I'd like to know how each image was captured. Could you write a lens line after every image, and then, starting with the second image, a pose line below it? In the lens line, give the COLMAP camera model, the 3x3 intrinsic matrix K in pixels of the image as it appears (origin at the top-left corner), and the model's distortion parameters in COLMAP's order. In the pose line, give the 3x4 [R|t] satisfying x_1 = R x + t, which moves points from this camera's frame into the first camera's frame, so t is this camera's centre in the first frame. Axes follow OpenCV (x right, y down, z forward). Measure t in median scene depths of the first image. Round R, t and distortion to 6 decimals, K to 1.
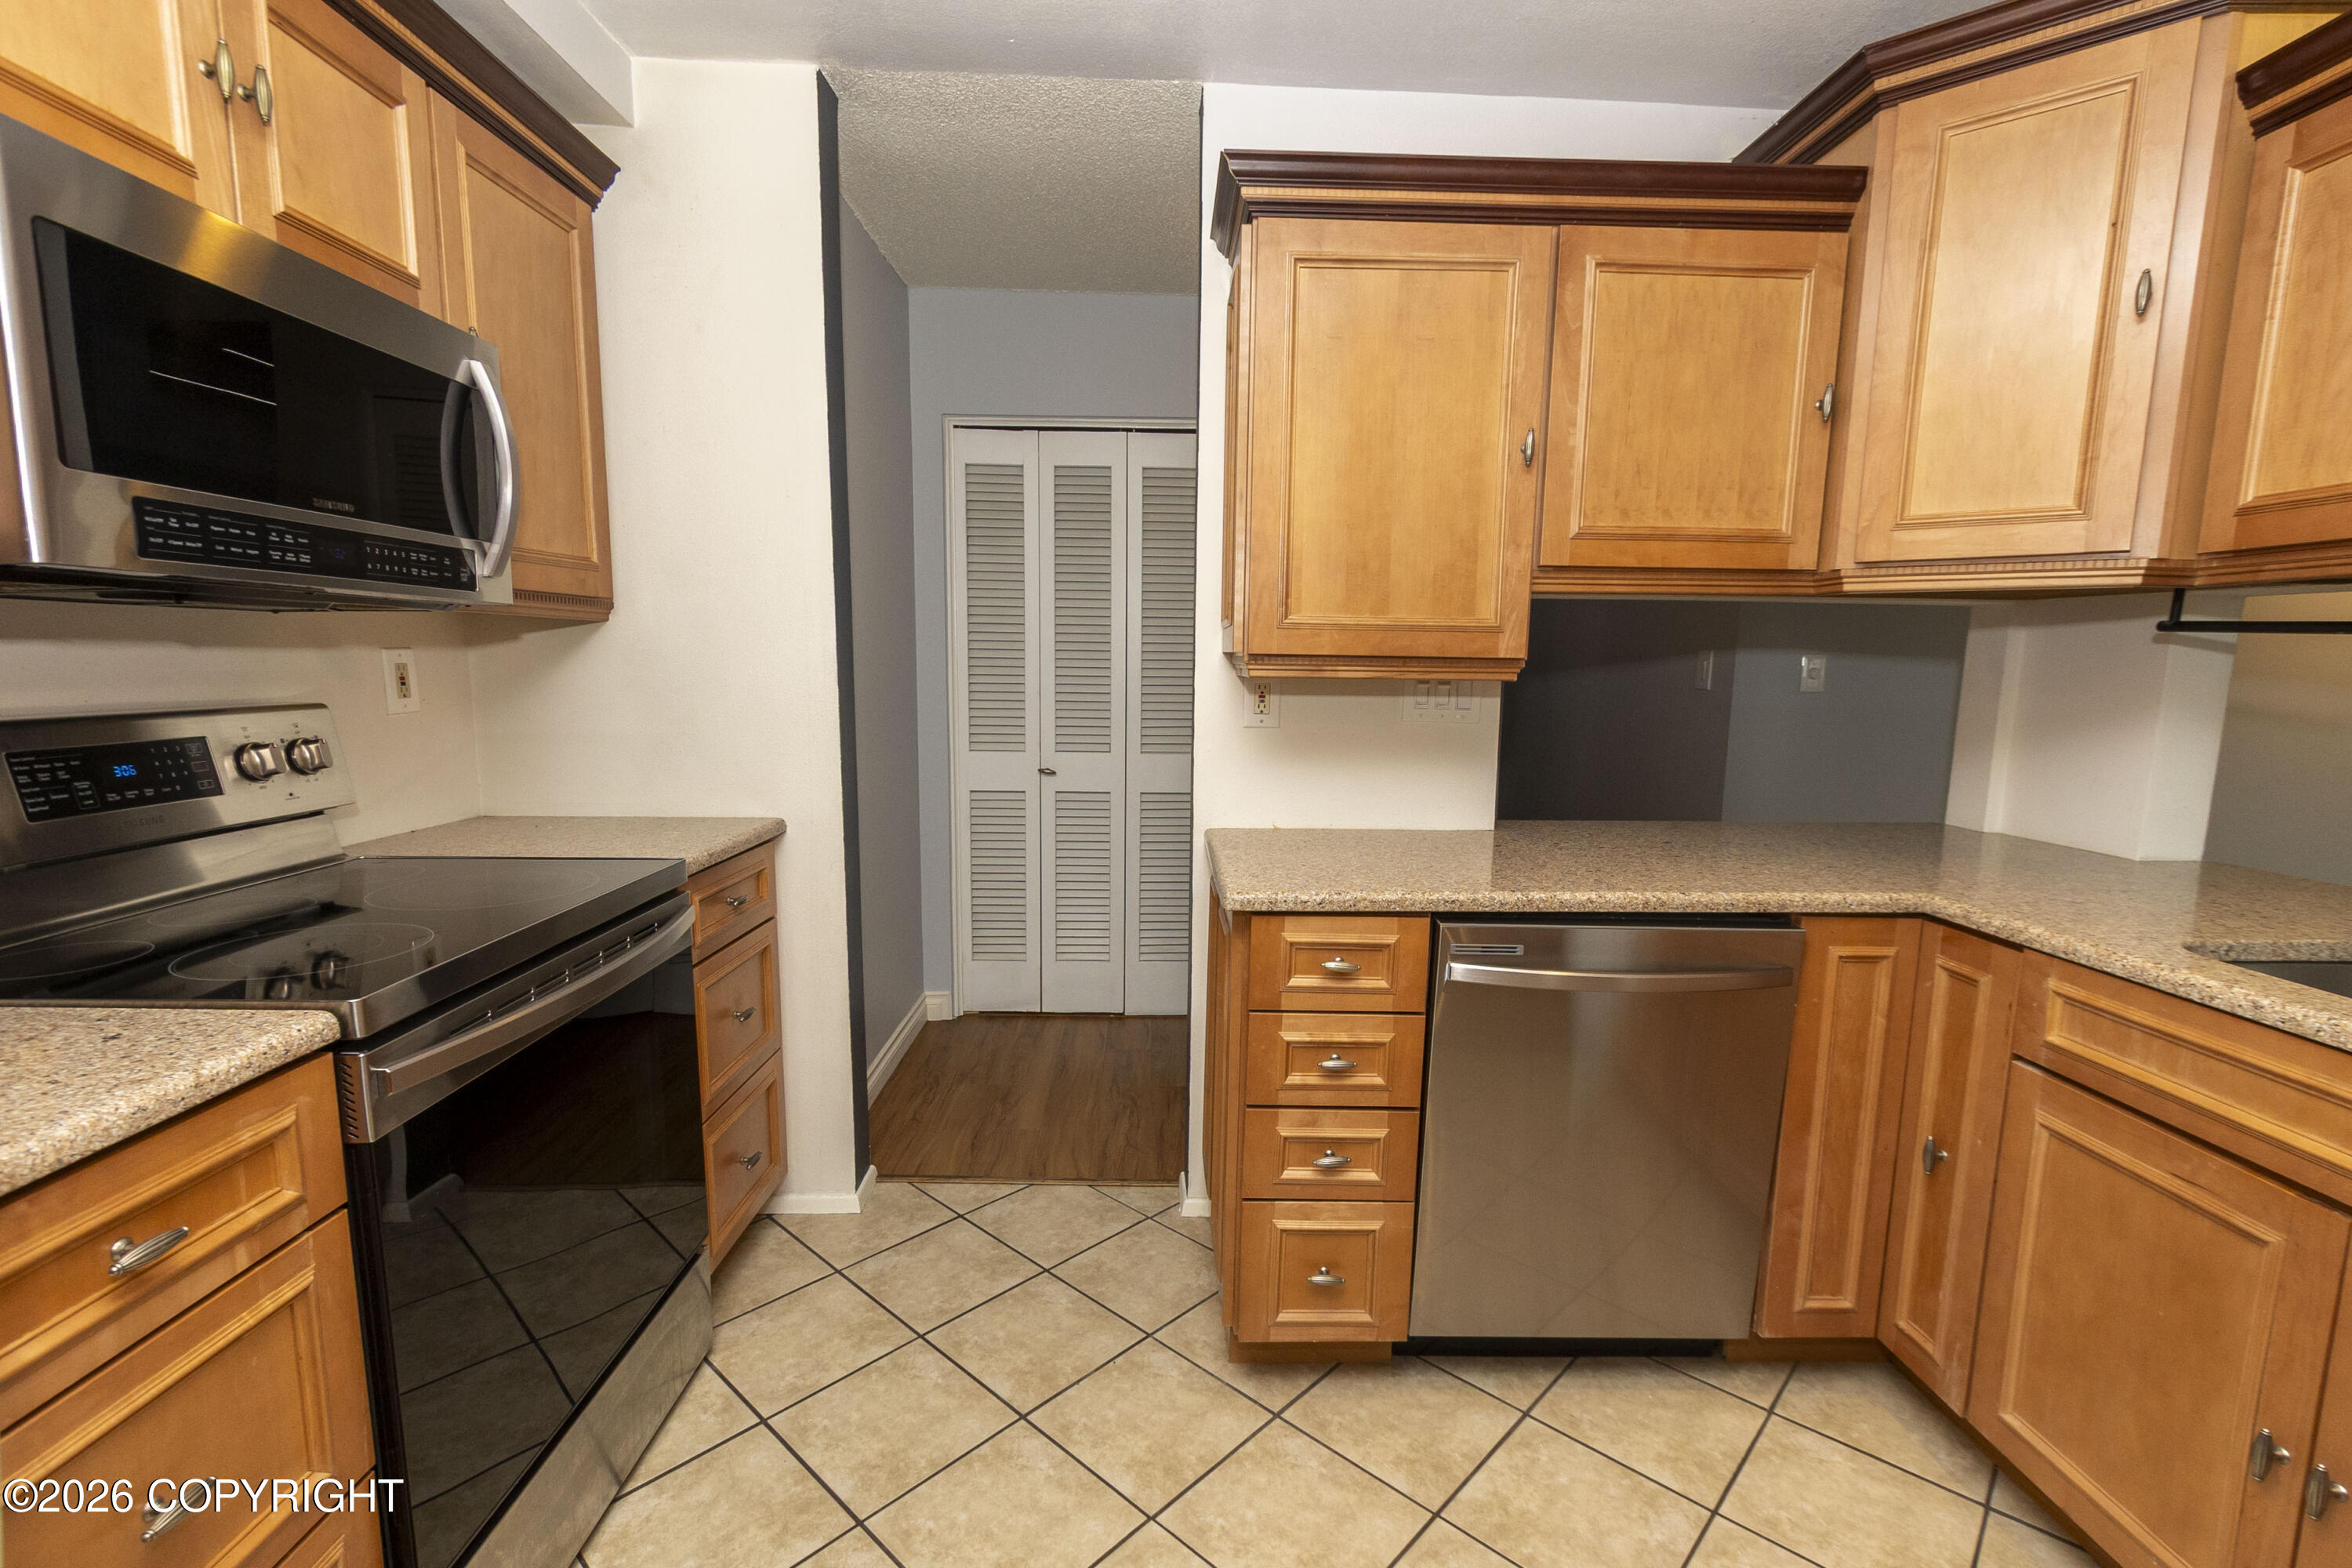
lens RADIAL K [[1062.8, 0, 1181.4], [0, 1062.8, 811.5], [0, 0, 1]] dist [0.003777, -0.002728]
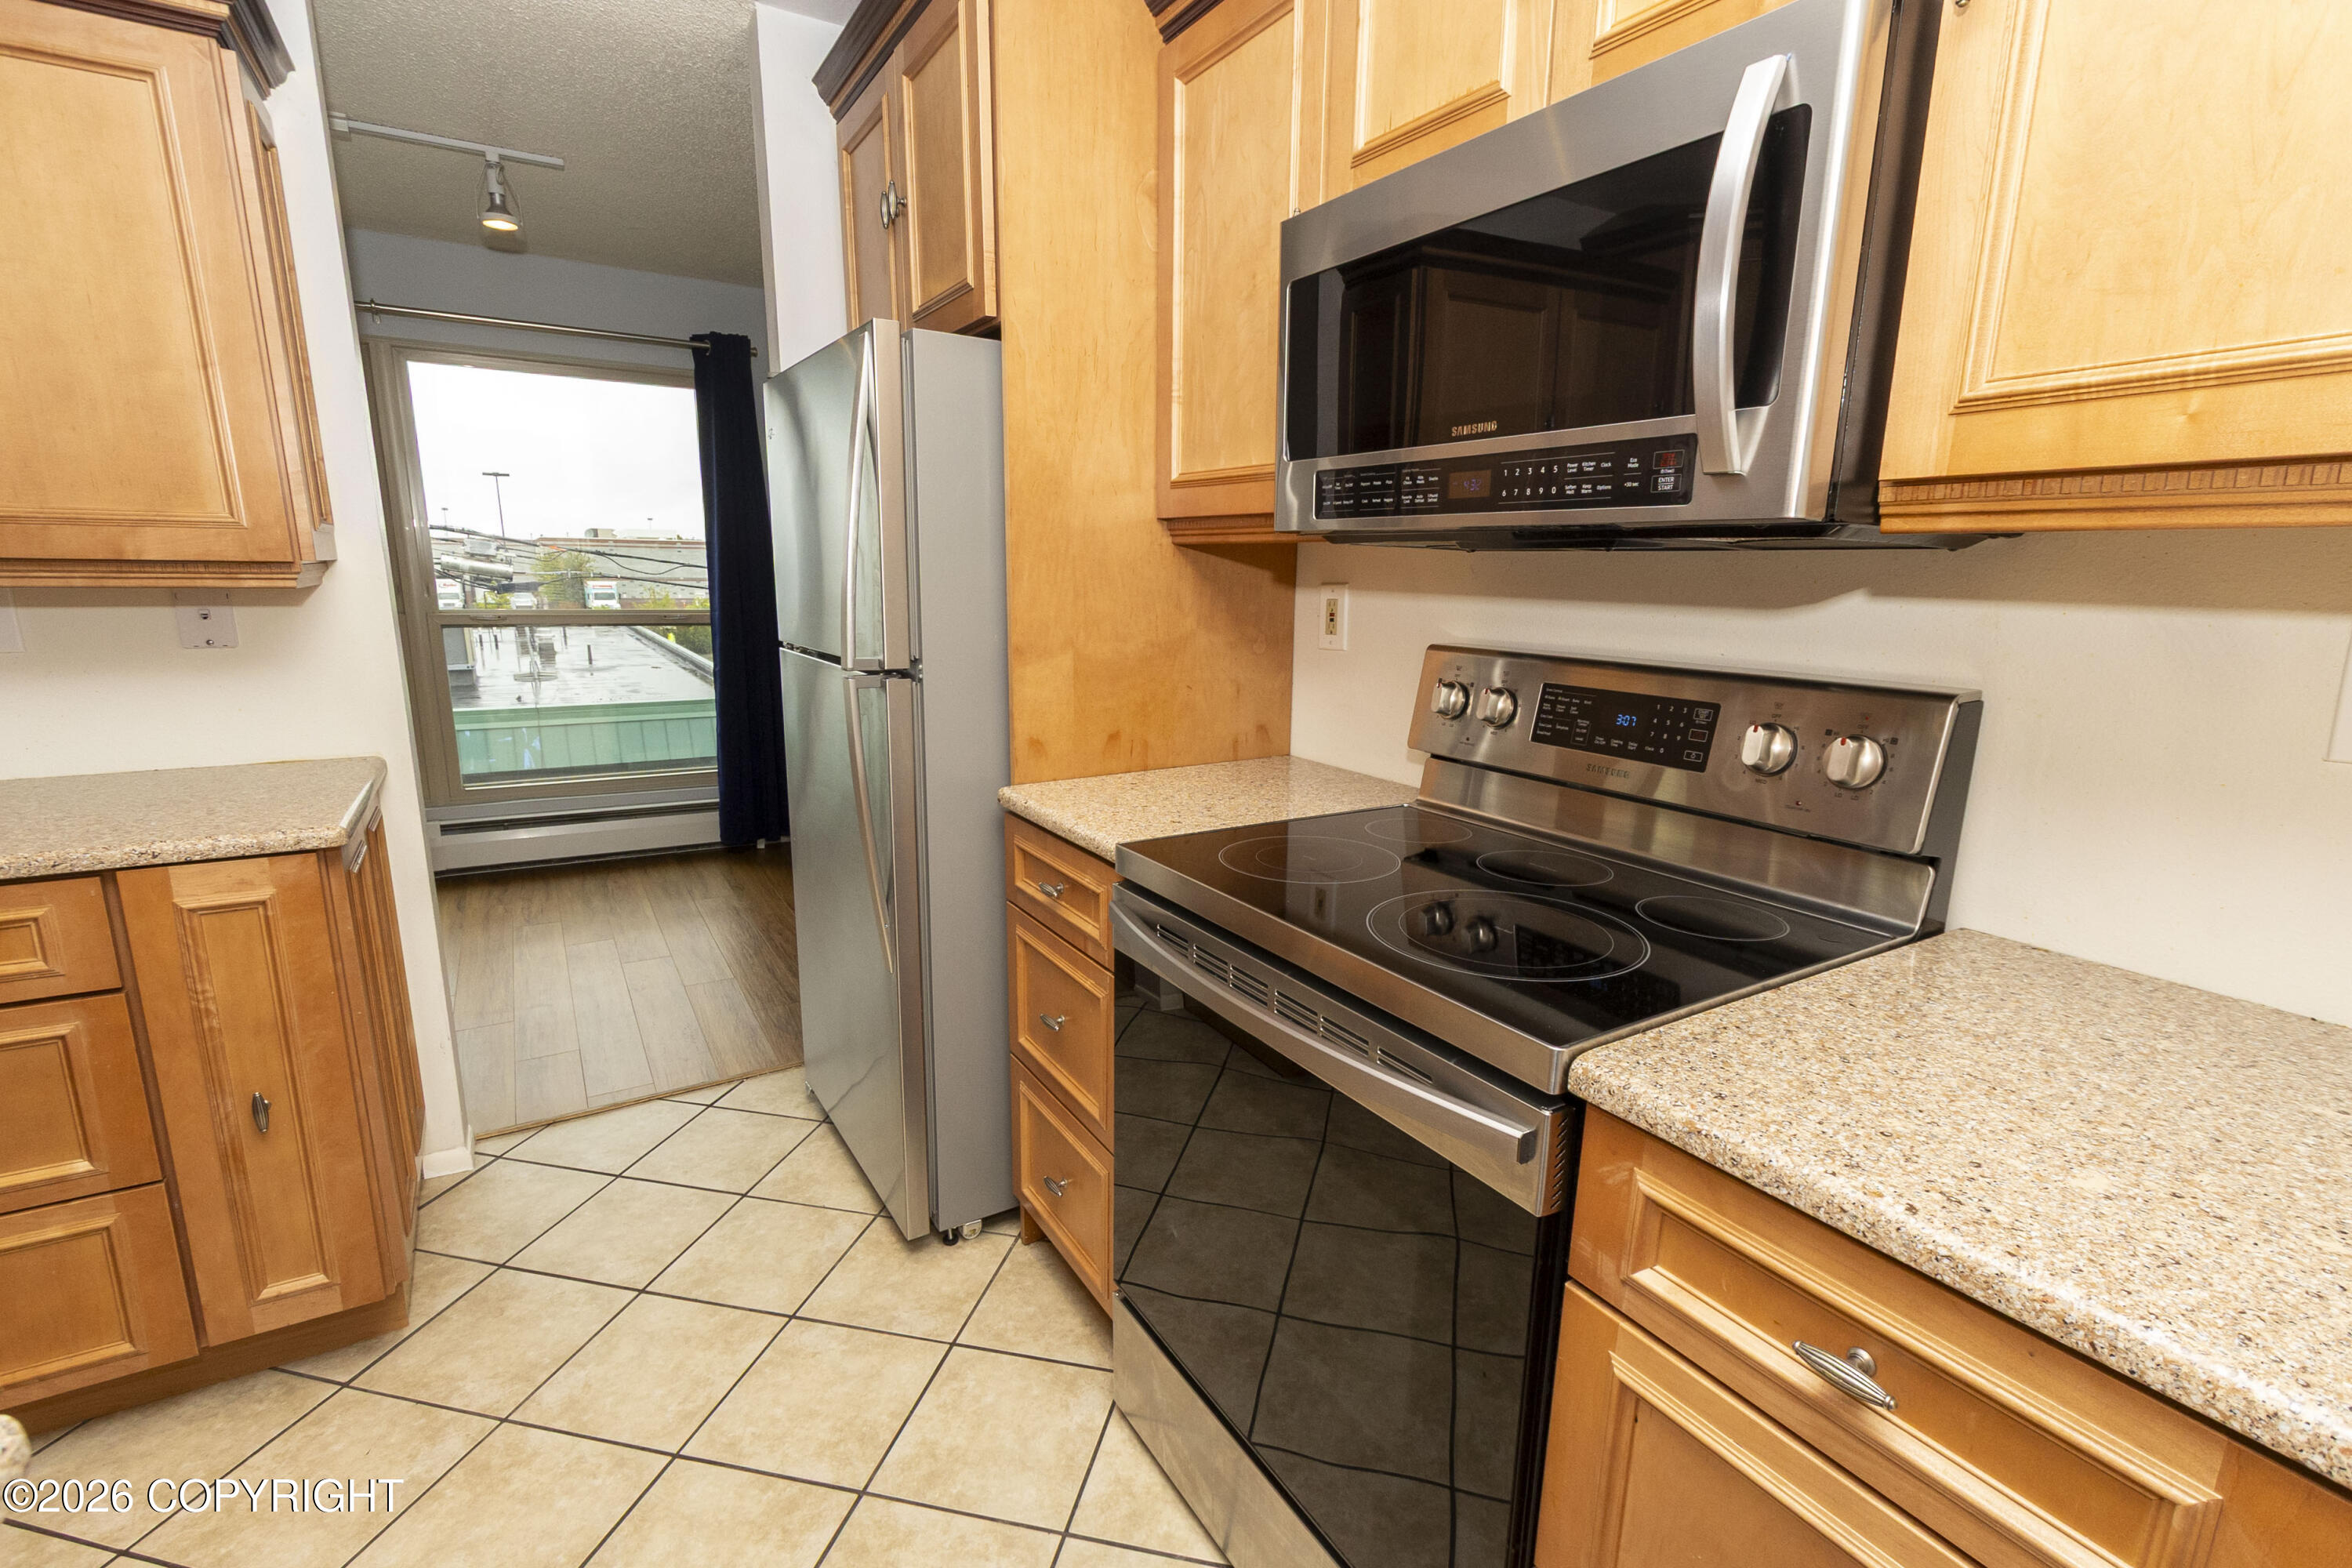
lens RADIAL K [[1062.8, 0, 1181.3], [0, 1062.8, 797.3], [0, 0, 1]] dist [0.003777, -0.002728]
pose [[-0.860963, 0.084357, -0.501625, -0.135271], [-0.096460, 0.941183, 0.323835, -0.272757], [0.499438, 0.327197, -0.802187, 1.739621]]
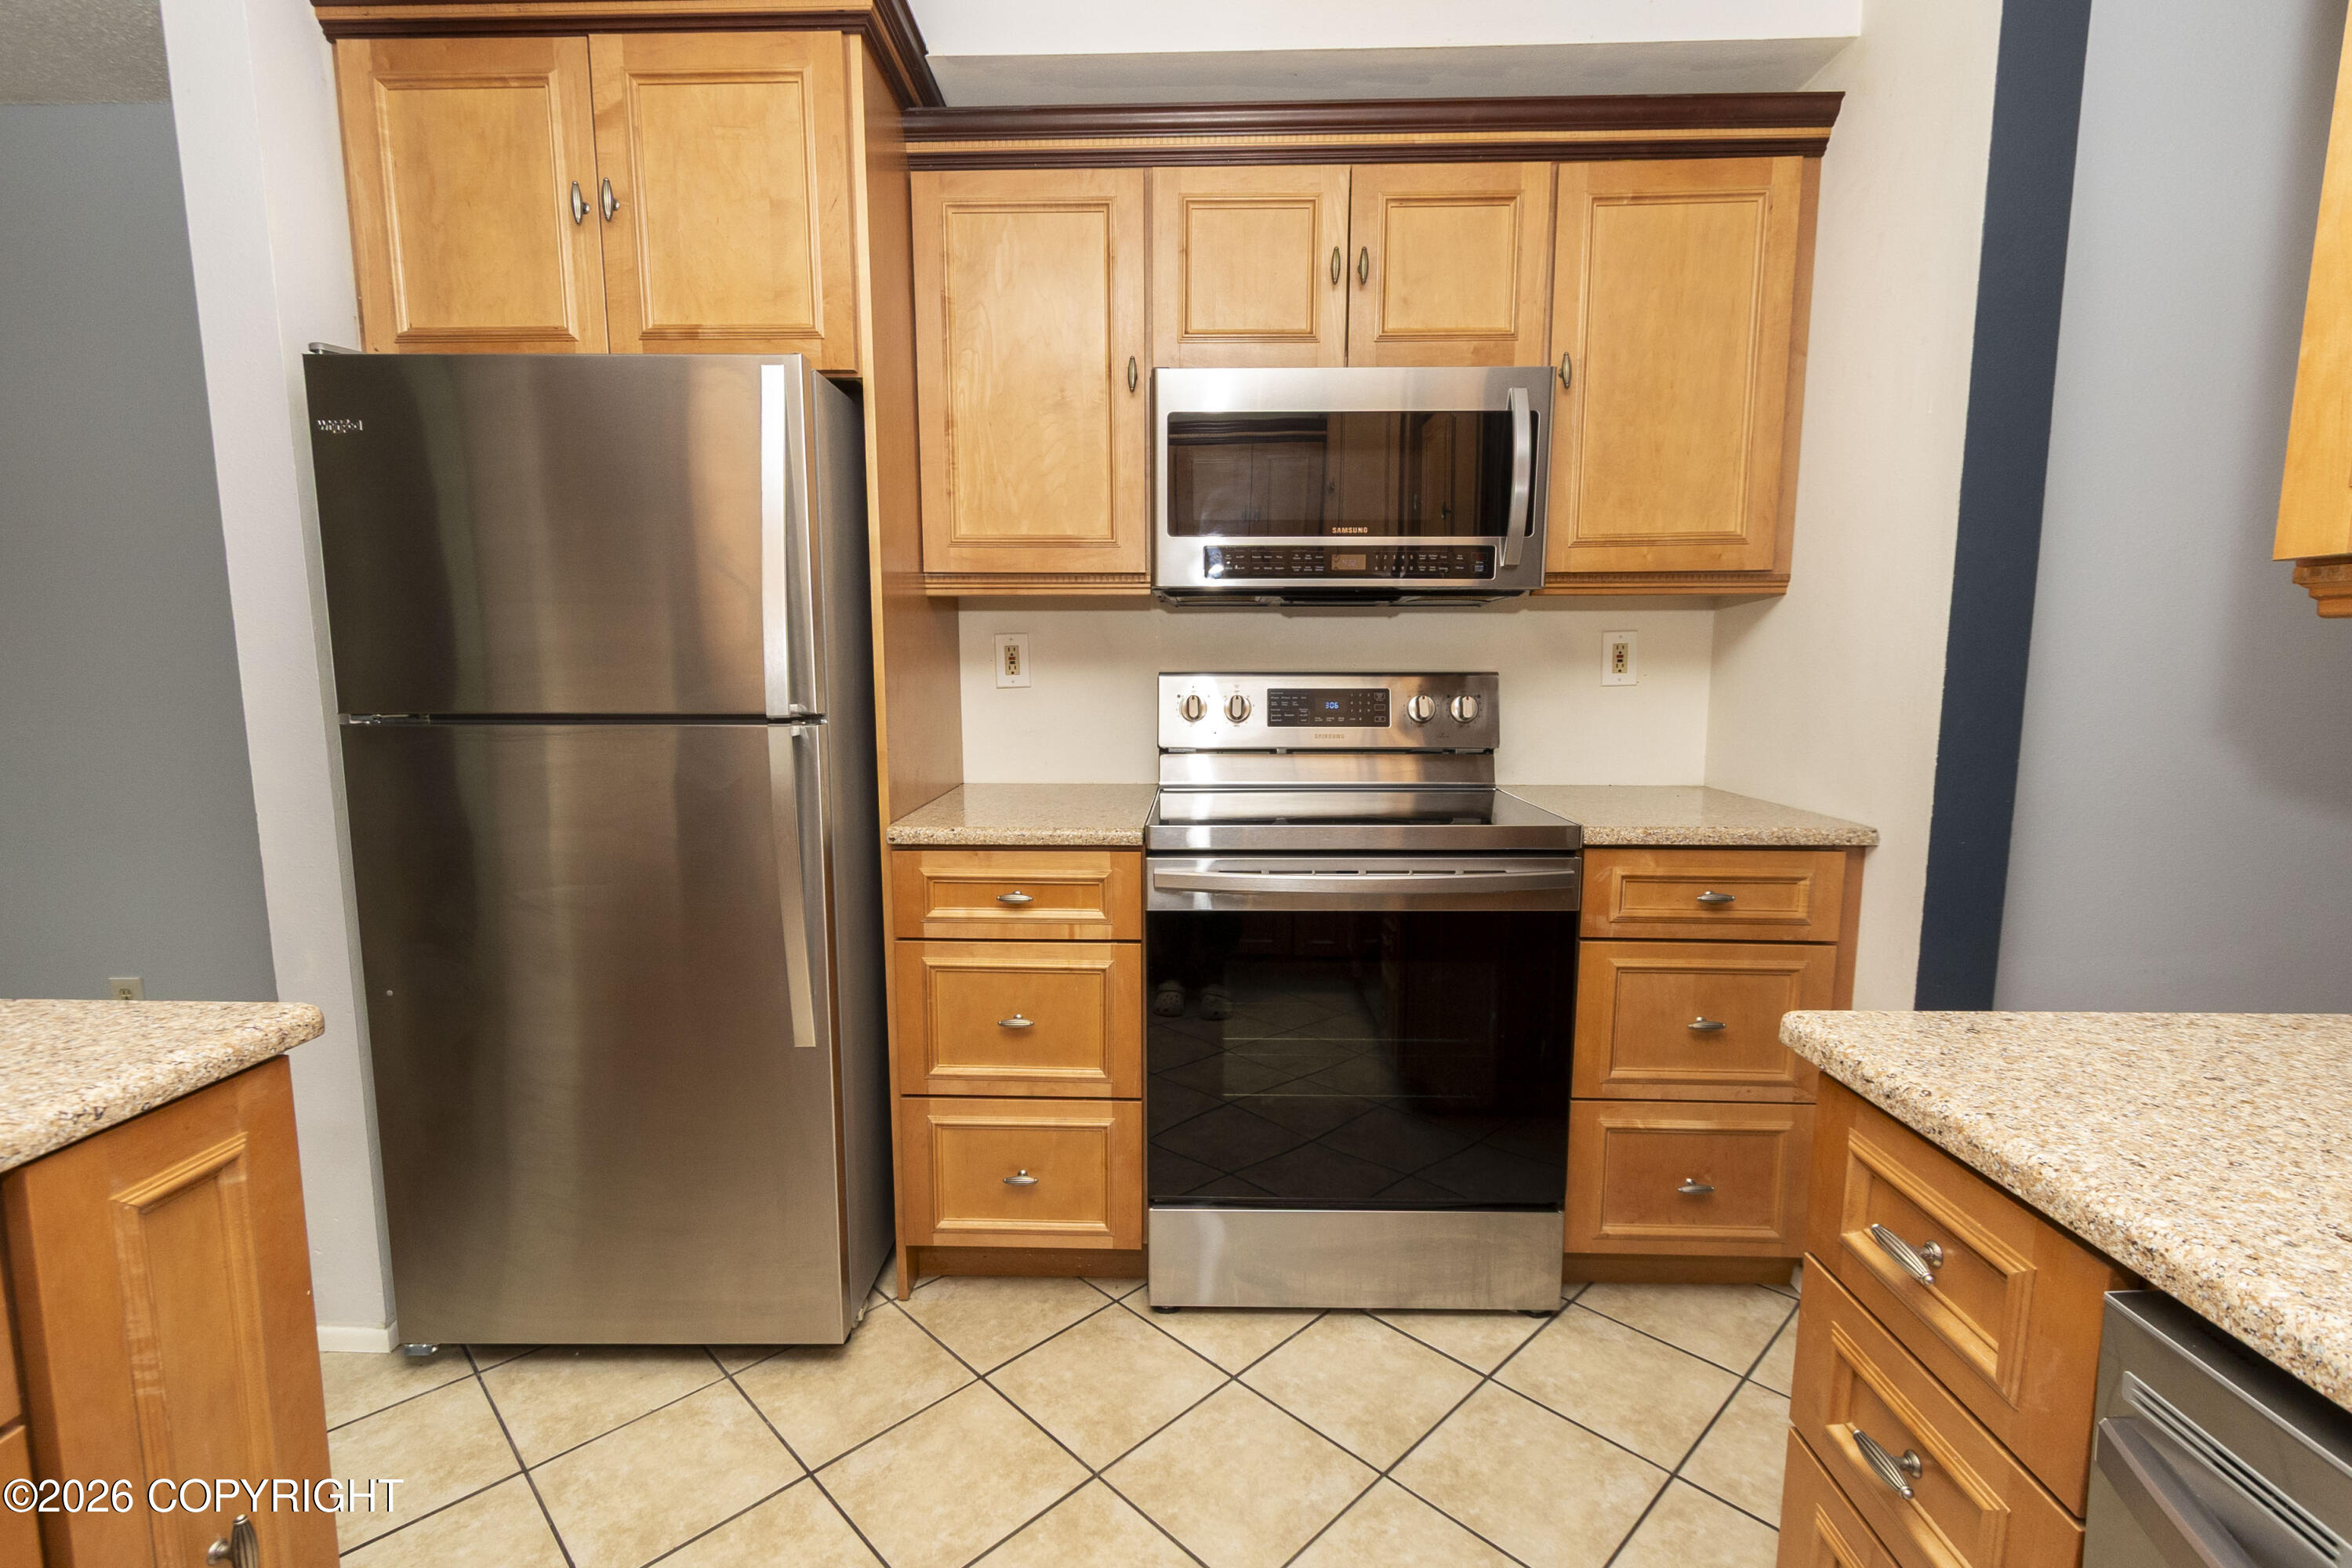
lens RADIAL K [[1062.8, 0, 1181.3], [0, 1062.8, 798.4], [0, 0, 1]] dist [0.003777, -0.002728]
pose [[-0.044910, 0.116282, -0.992200, 0.761758], [-0.140336, 0.982619, 0.121511, -0.069006], [0.989085, 0.144698, -0.027811, 0.895408]]
